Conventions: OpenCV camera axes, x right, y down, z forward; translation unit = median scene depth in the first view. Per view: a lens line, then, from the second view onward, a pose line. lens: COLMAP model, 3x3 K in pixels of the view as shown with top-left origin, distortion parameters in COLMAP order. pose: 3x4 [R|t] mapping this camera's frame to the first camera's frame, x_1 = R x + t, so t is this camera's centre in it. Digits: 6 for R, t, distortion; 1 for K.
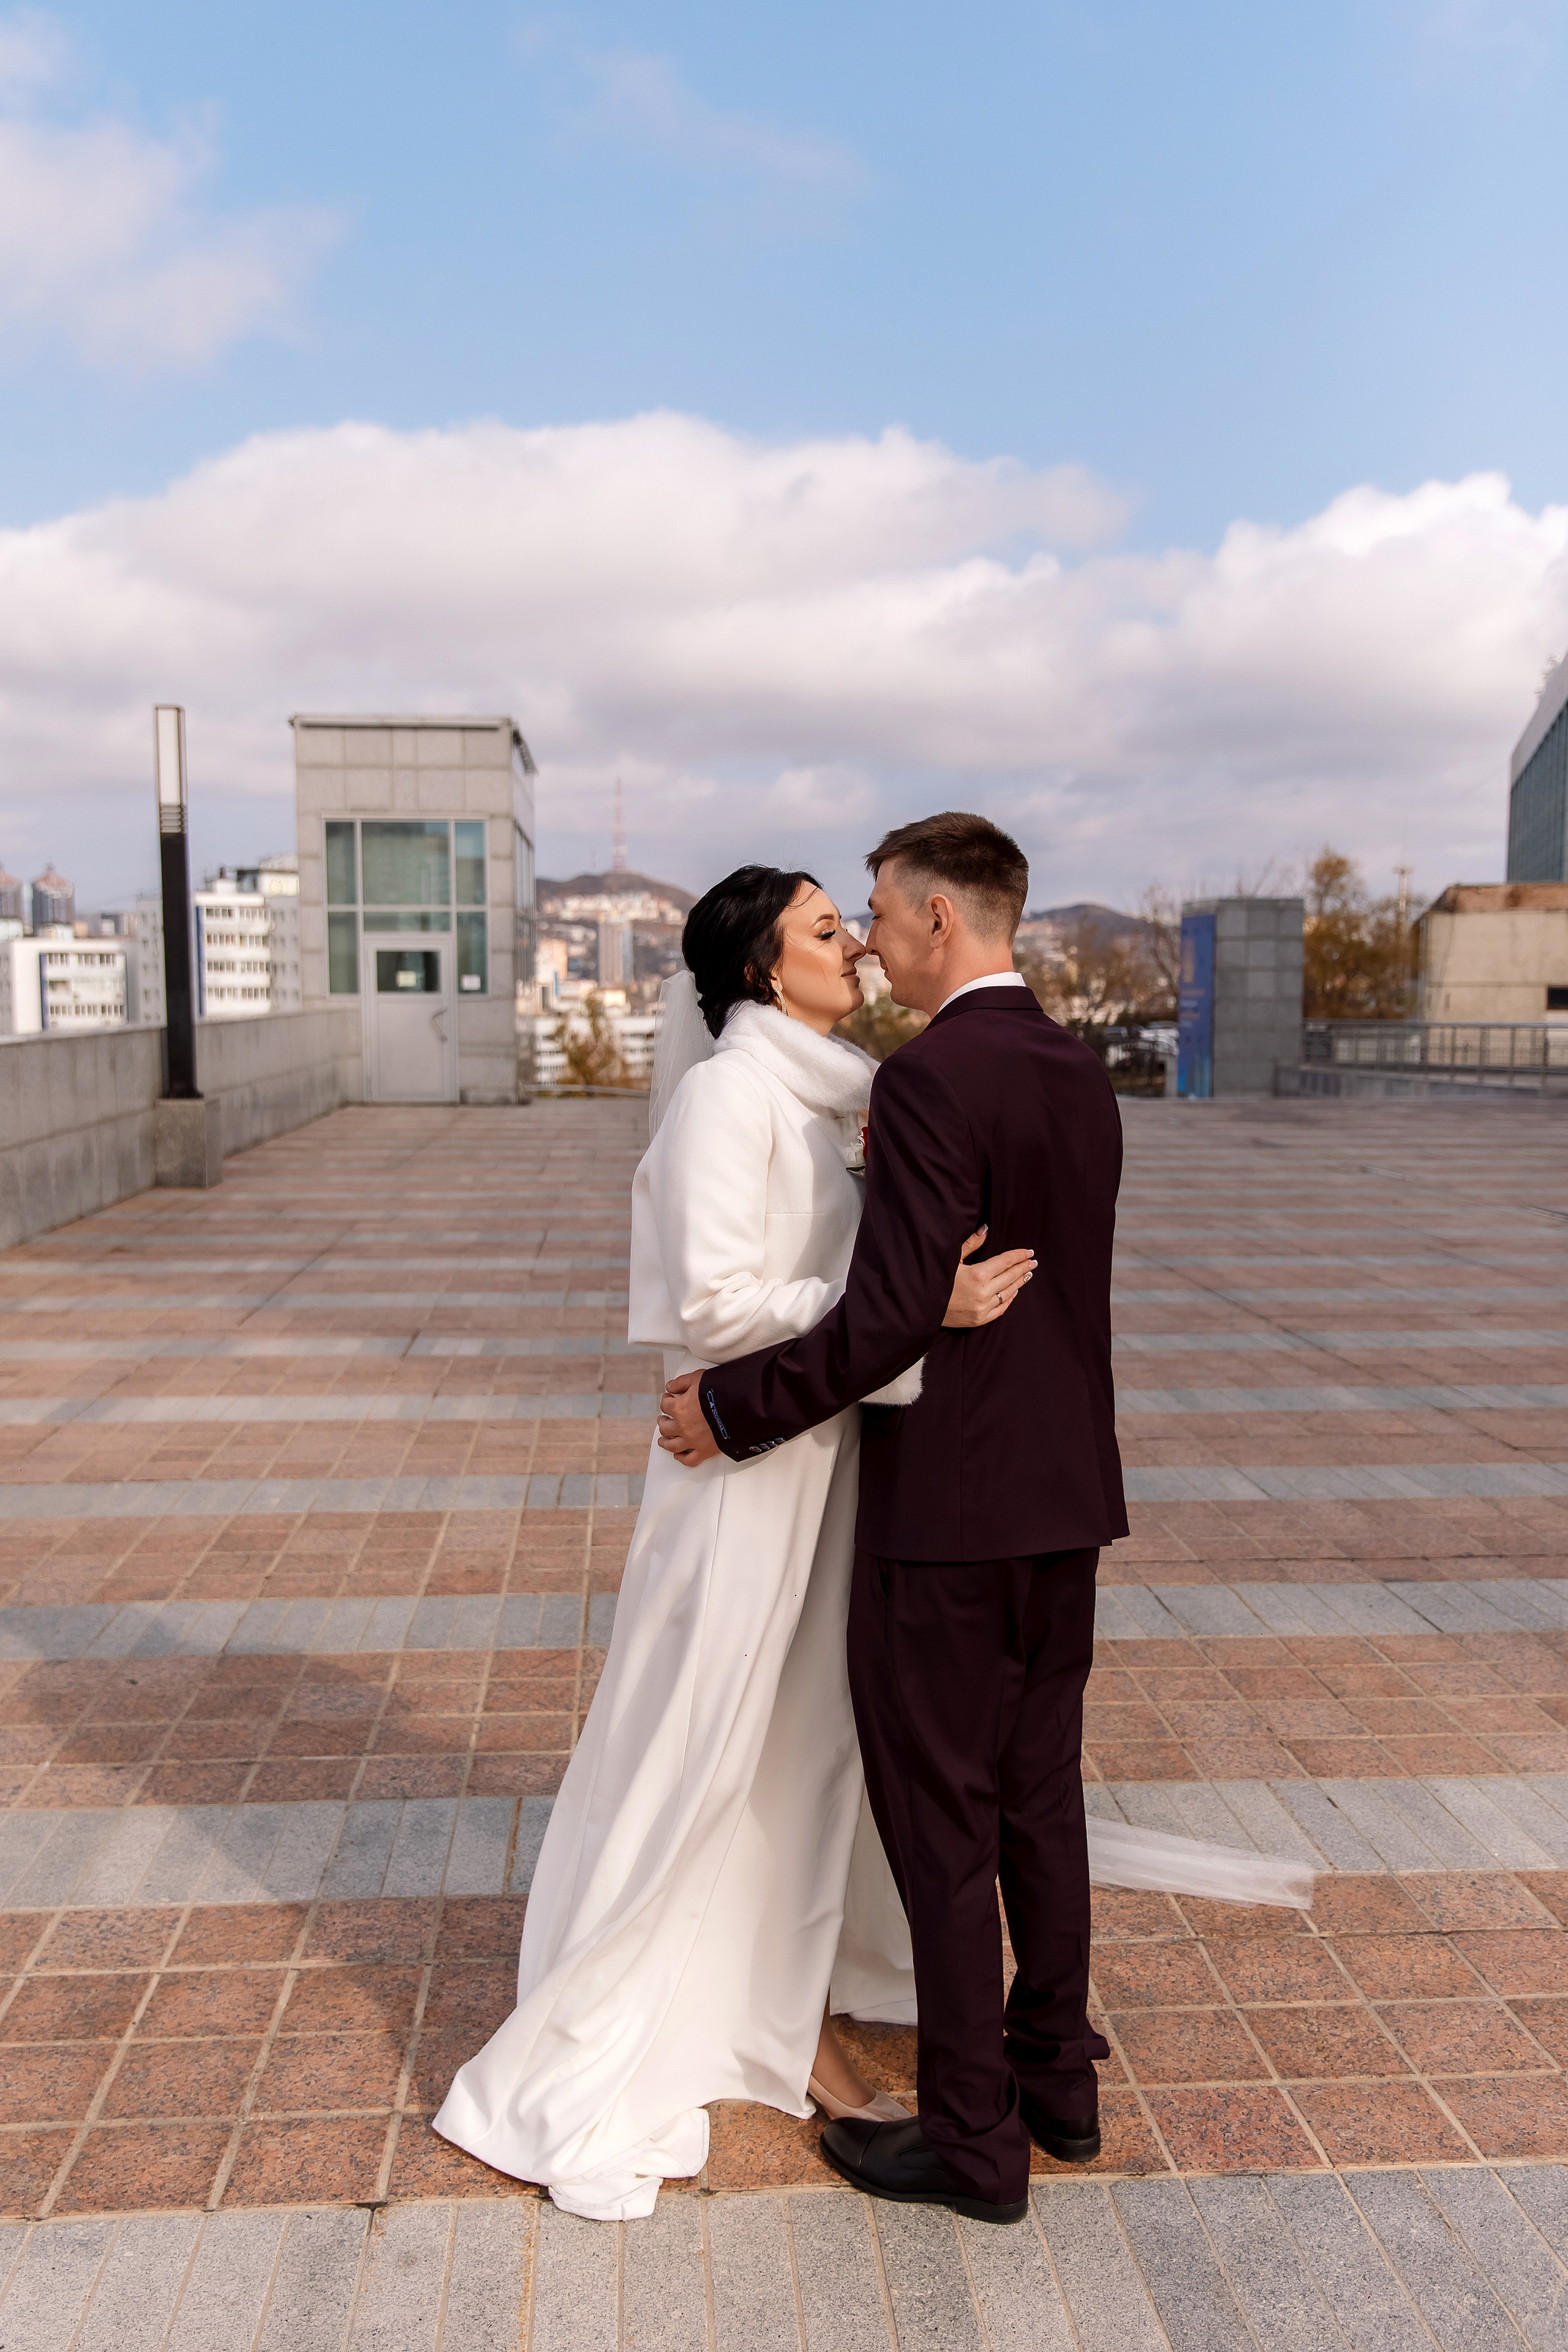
lens RADIAL K [[1968.5, 0, 780.4], [0, 1968.5, 1145.4], [0, 0, 1]] dist [0.019475, -0.005101]
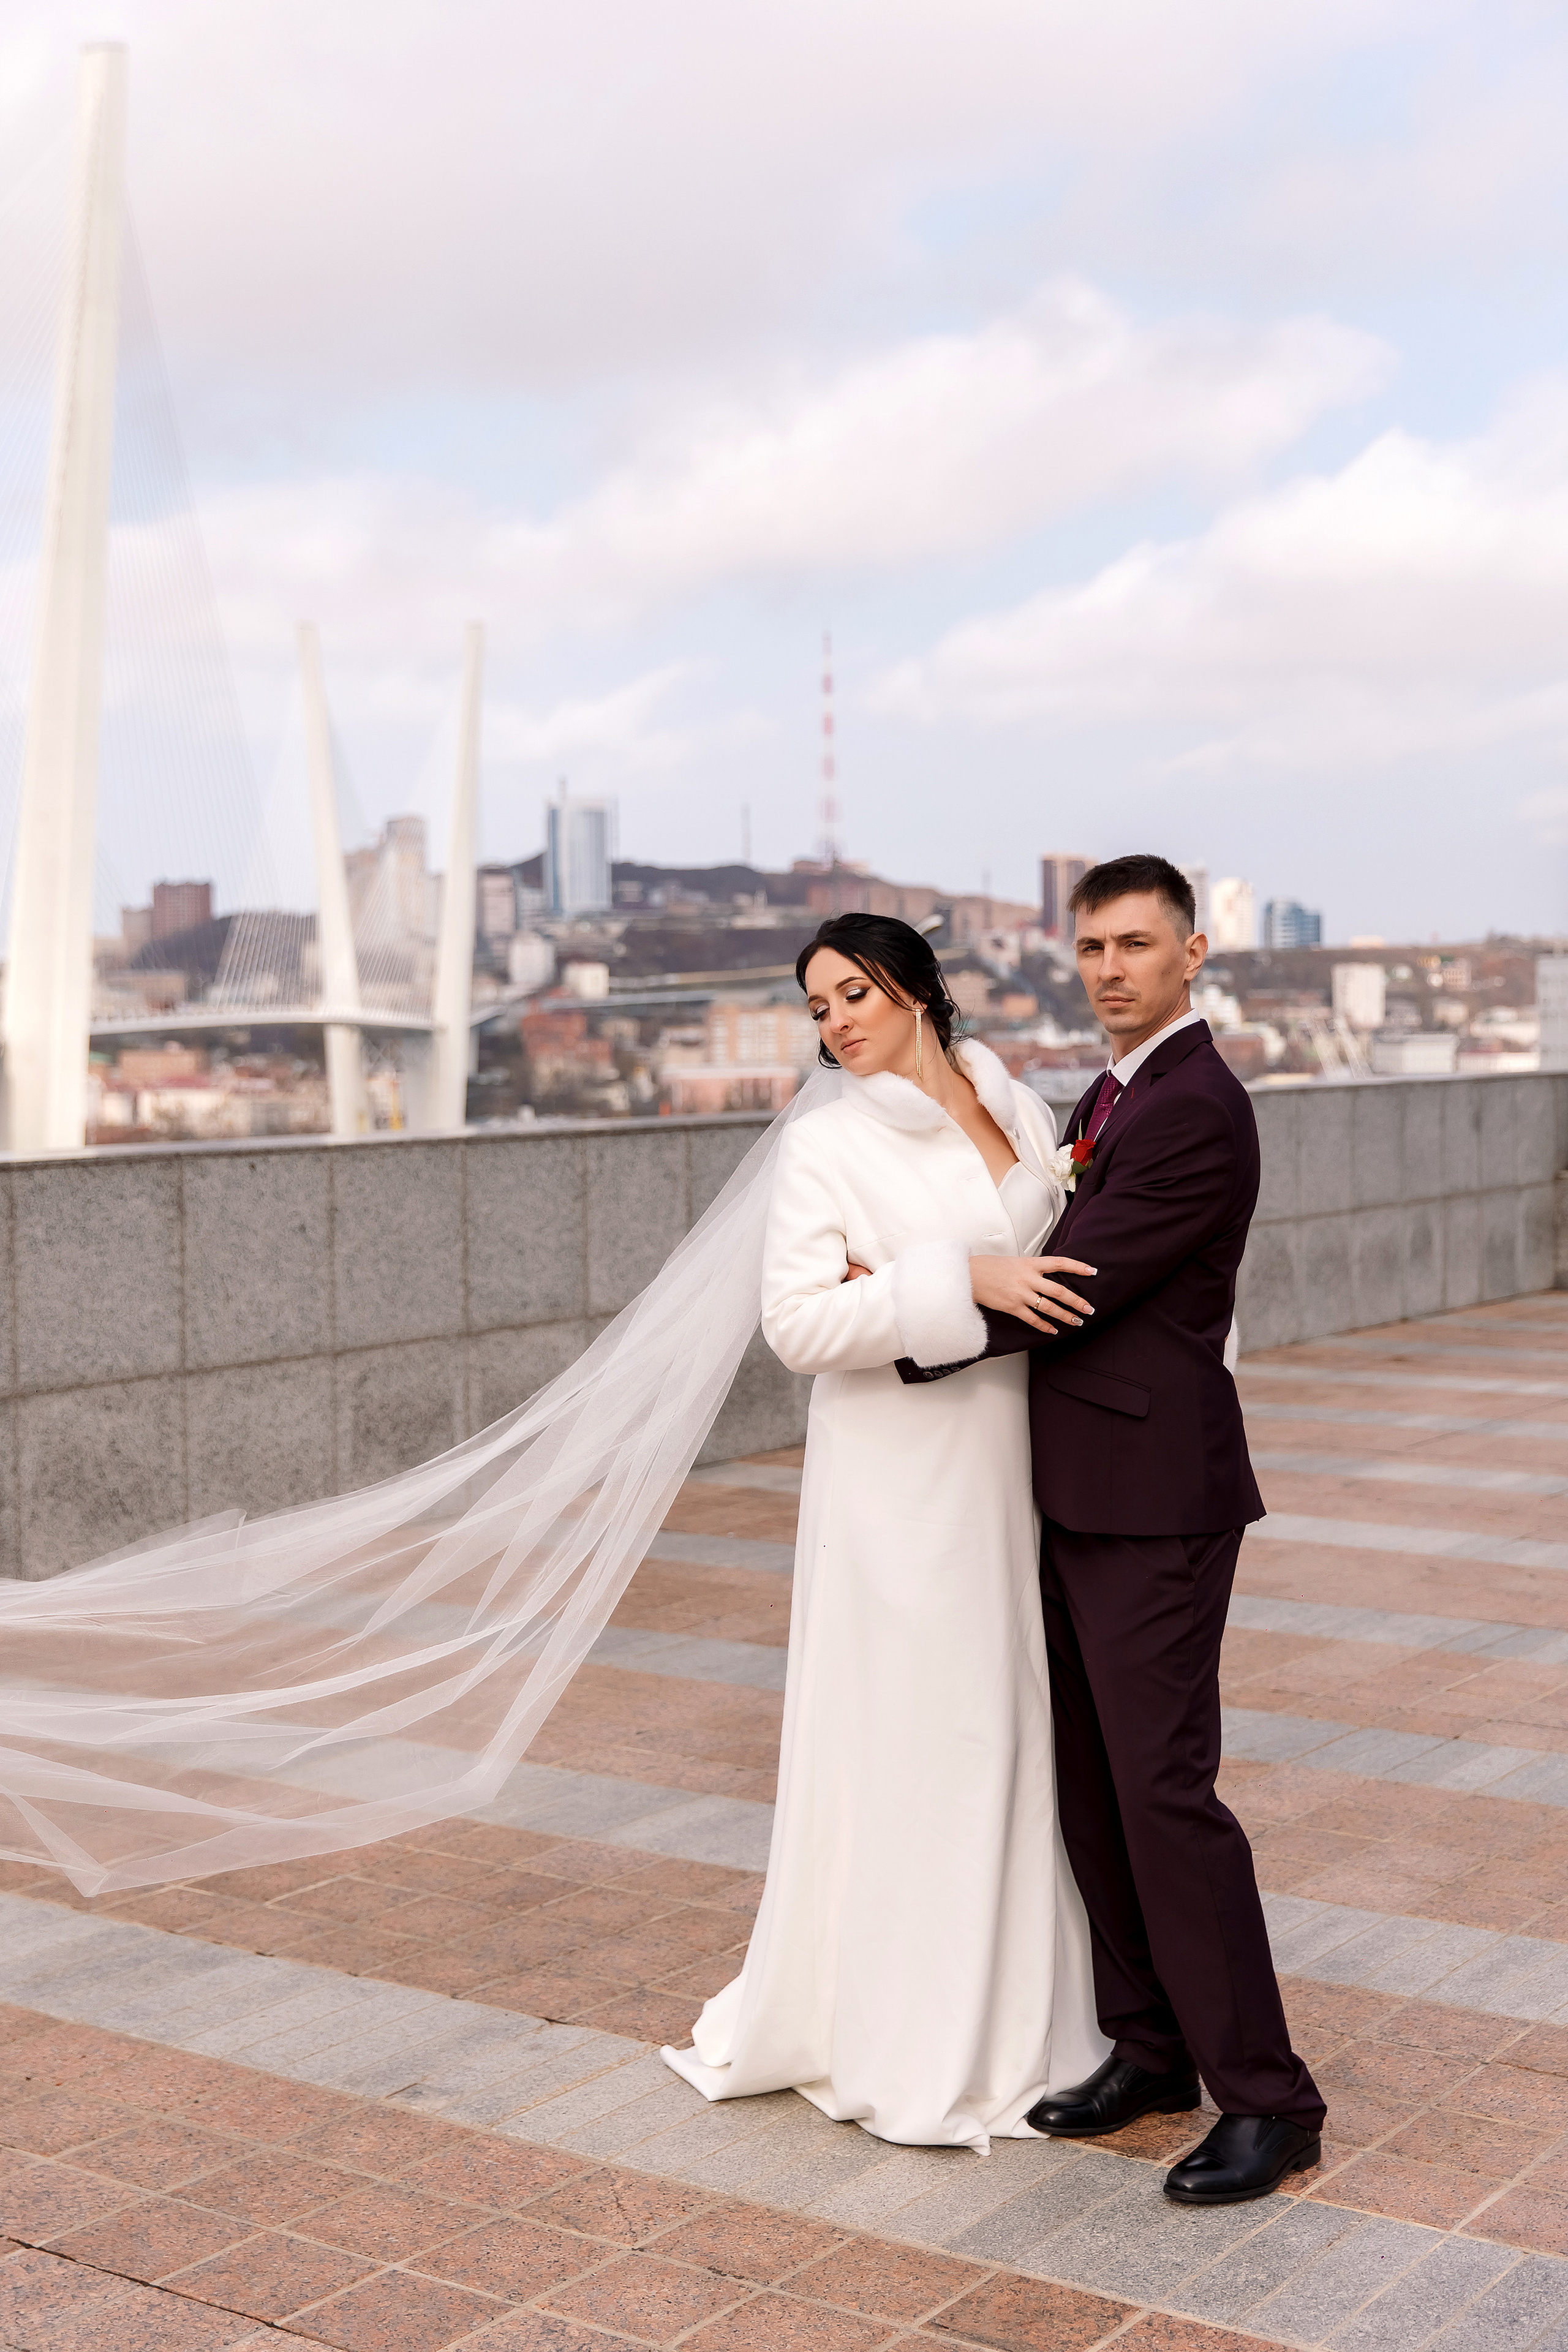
lens RADIAL K [[3122.3, 0, 837.4], [0, 3122.3, 1100.6], [0, 0, 1]] dist [0.008337, -0.006767]
pose [[0.782298, 0.007027, -0.622865, 0.236103], [-0.040090, 0.998431, -0.039089, 0.008087], [0.621613, 0.055550, 0.781352, -0.089076]]
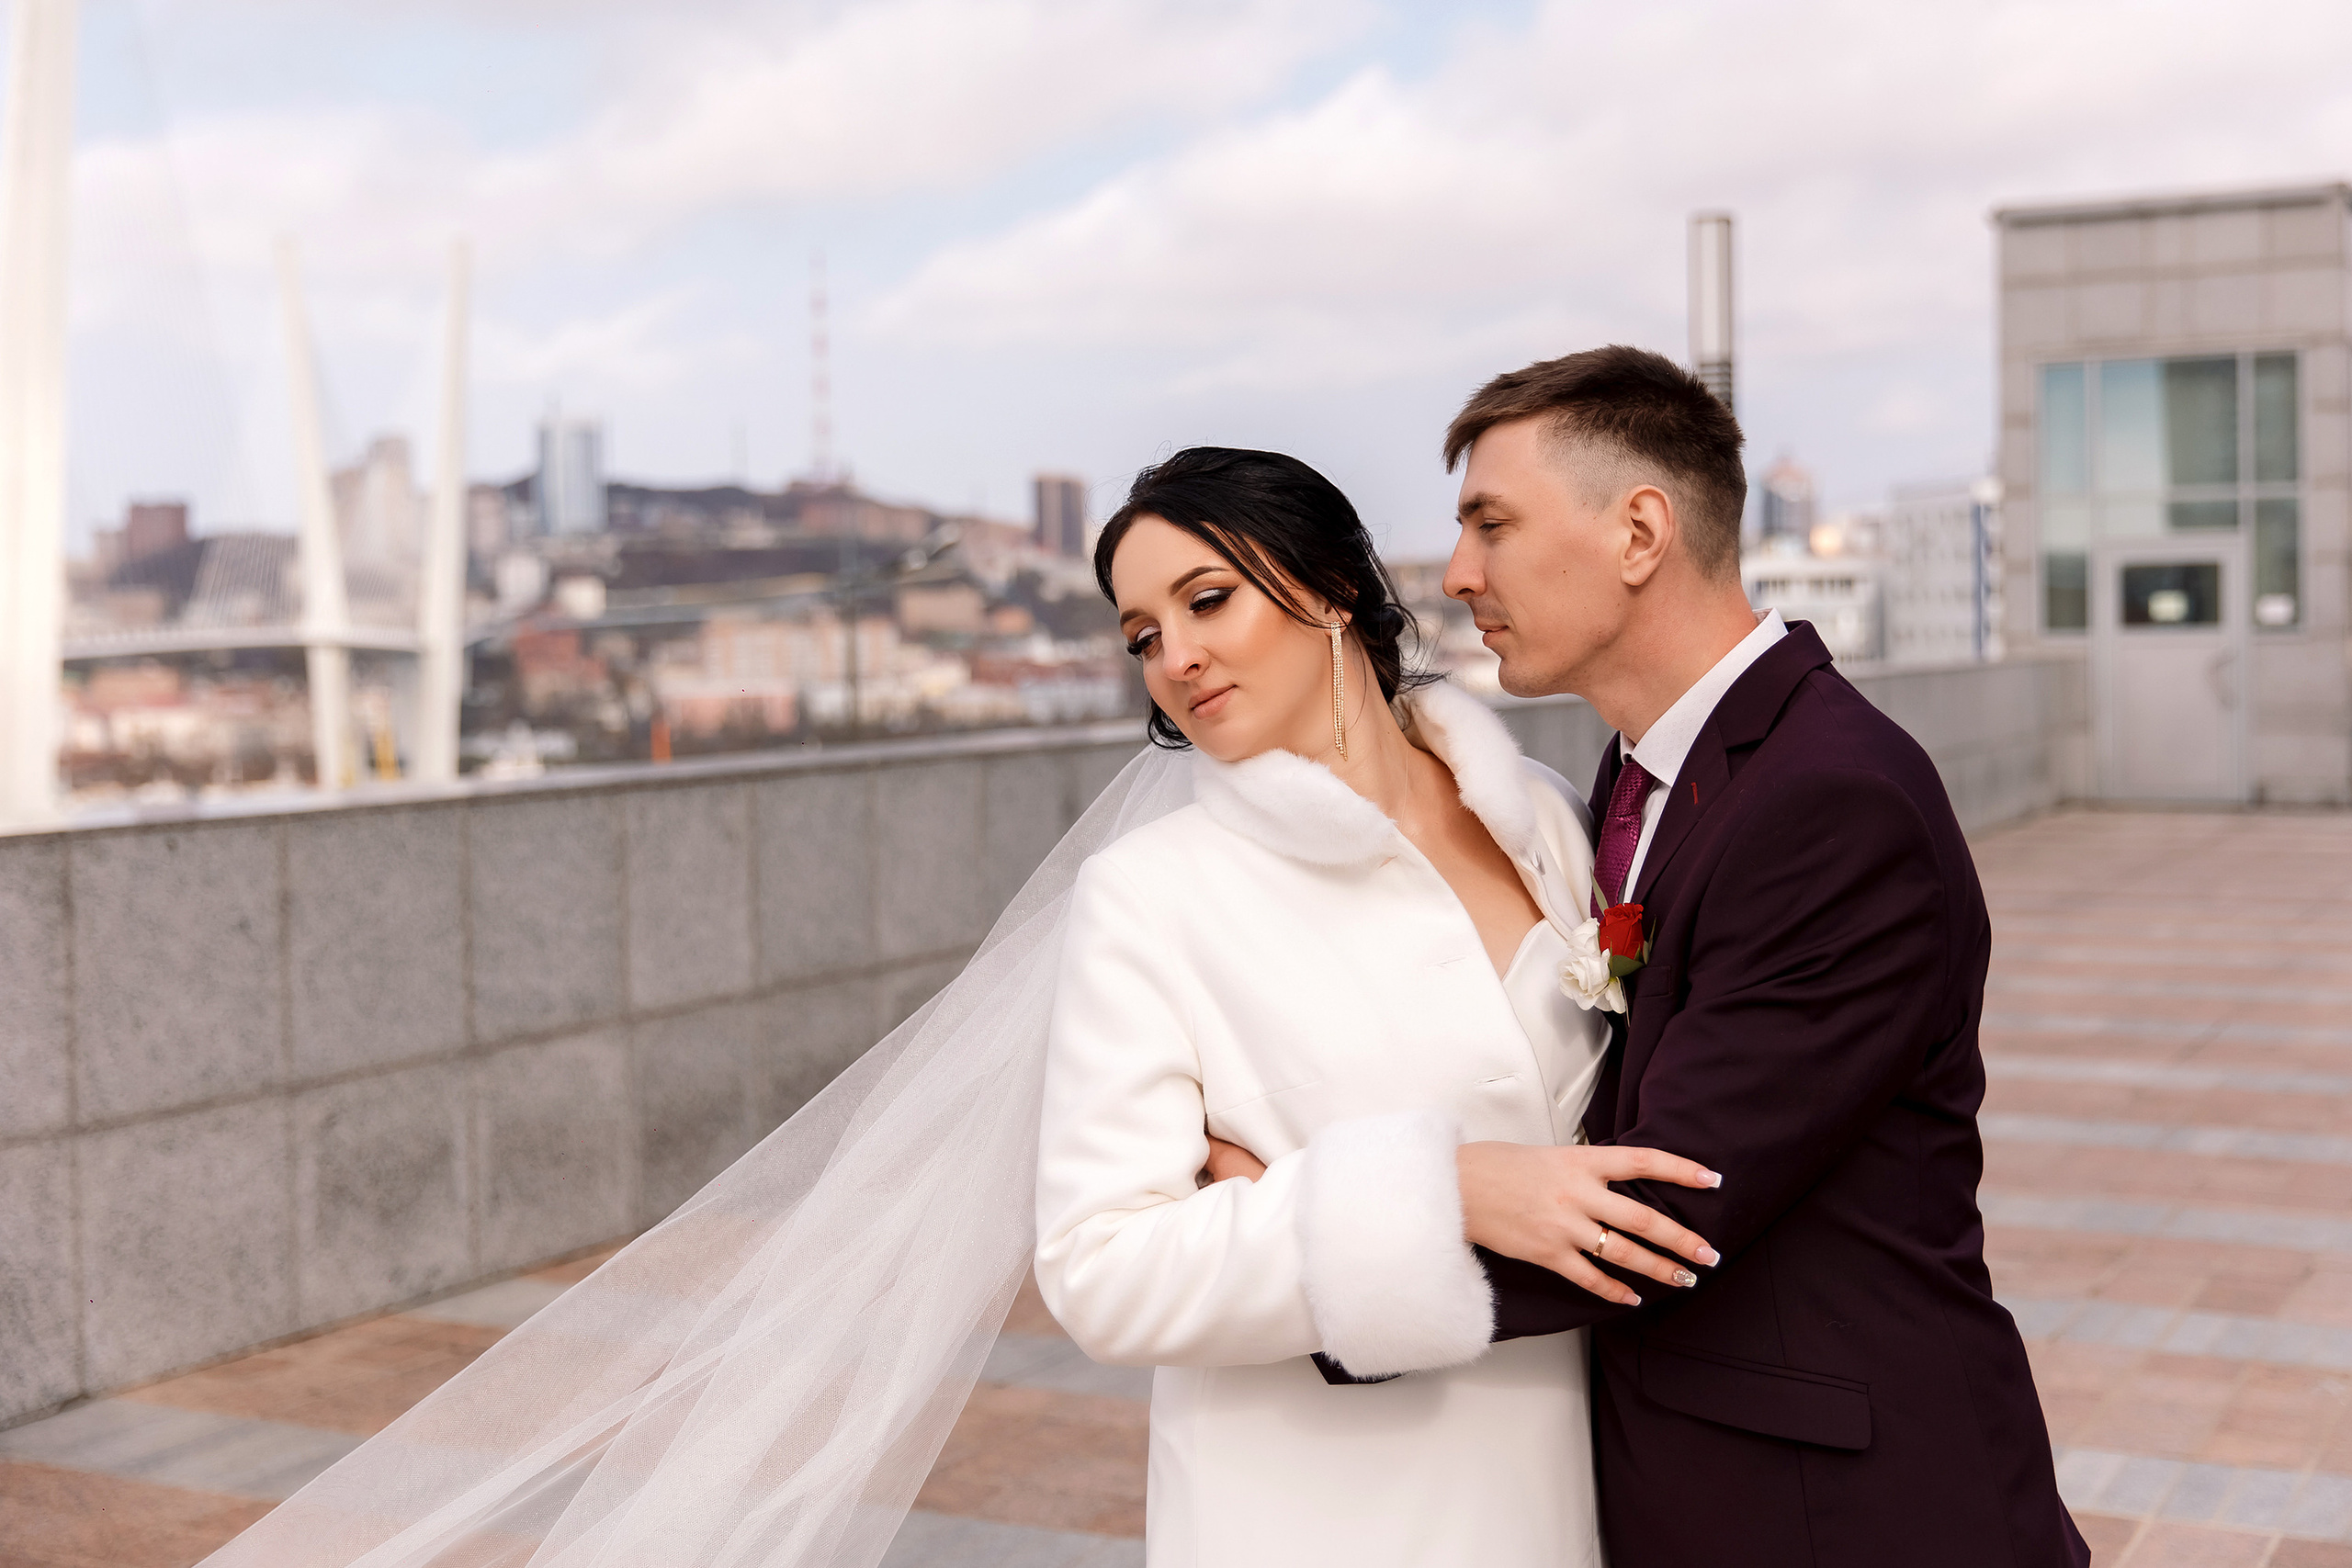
lens RADIAL K [[3012.3, 0, 1240.0], [0, 3012.3, 711.7], [0, 0, 1]] dist [0.018541, -0.031232]
pose [[0.859376, -0.001967, -0.511341, 0.098853], [-0.023636, 0.998771, -0.043567, -0.004215], [0.510798, 0.049526, 0.858273, 0.043718]]
